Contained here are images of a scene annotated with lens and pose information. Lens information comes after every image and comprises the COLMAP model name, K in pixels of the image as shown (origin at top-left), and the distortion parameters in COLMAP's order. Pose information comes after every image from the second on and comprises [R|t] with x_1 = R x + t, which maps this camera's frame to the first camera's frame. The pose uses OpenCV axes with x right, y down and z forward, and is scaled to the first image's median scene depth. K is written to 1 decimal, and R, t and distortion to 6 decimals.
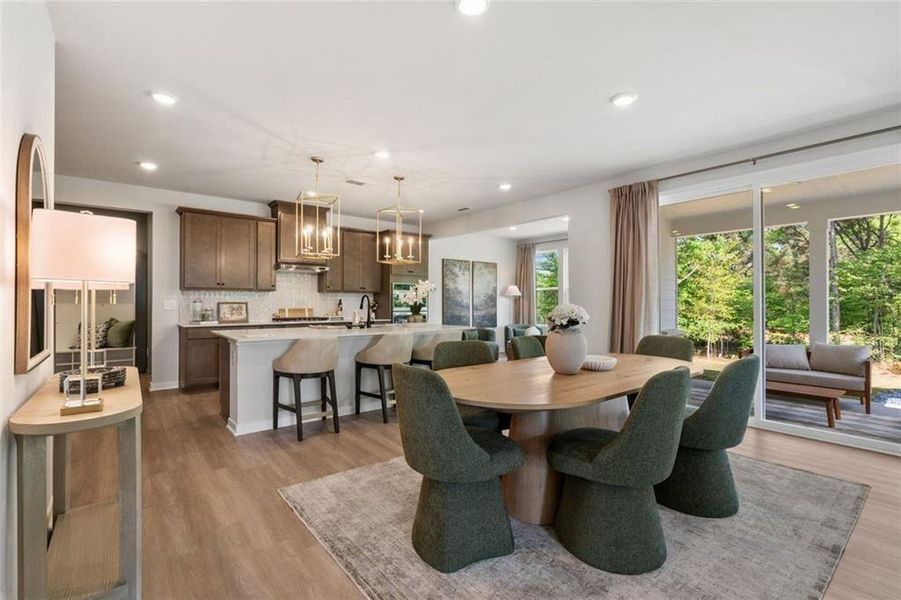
lens RADIAL K [[411.5, 0, 451.0], [0, 411.5, 302.6], [0, 0, 1]] dist [-0.016097, 0.001228]
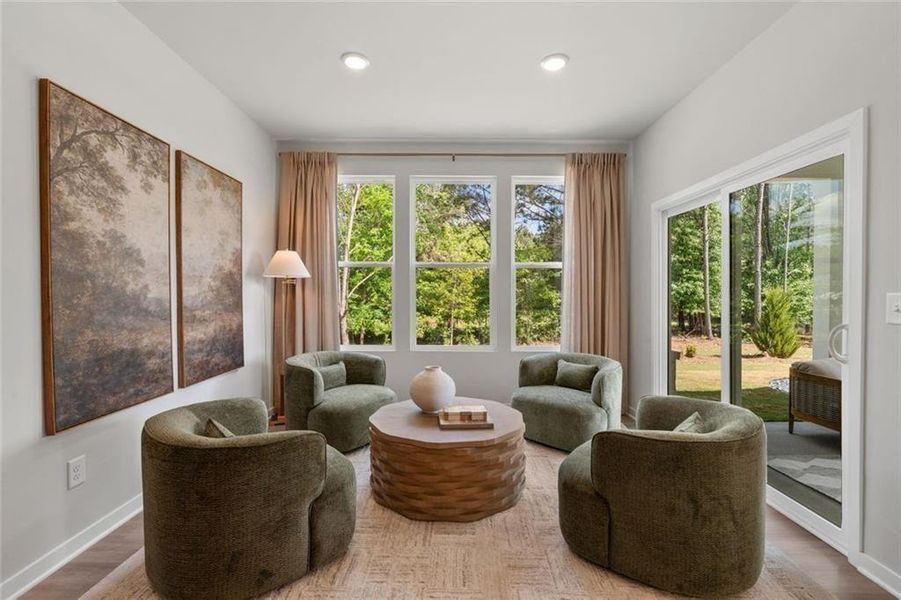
lens RADIAL K [[411.5, 0, 452.4], [0, 411.5, 298.3], [0, 0, 1]] dist [-0.016097, 0.001228]
pose [[0.643174, -0.011827, 0.765629, -0.040045], [0.001019, 0.999893, 0.014589, -0.003250], [-0.765719, -0.008603, 0.643117, 0.664395]]
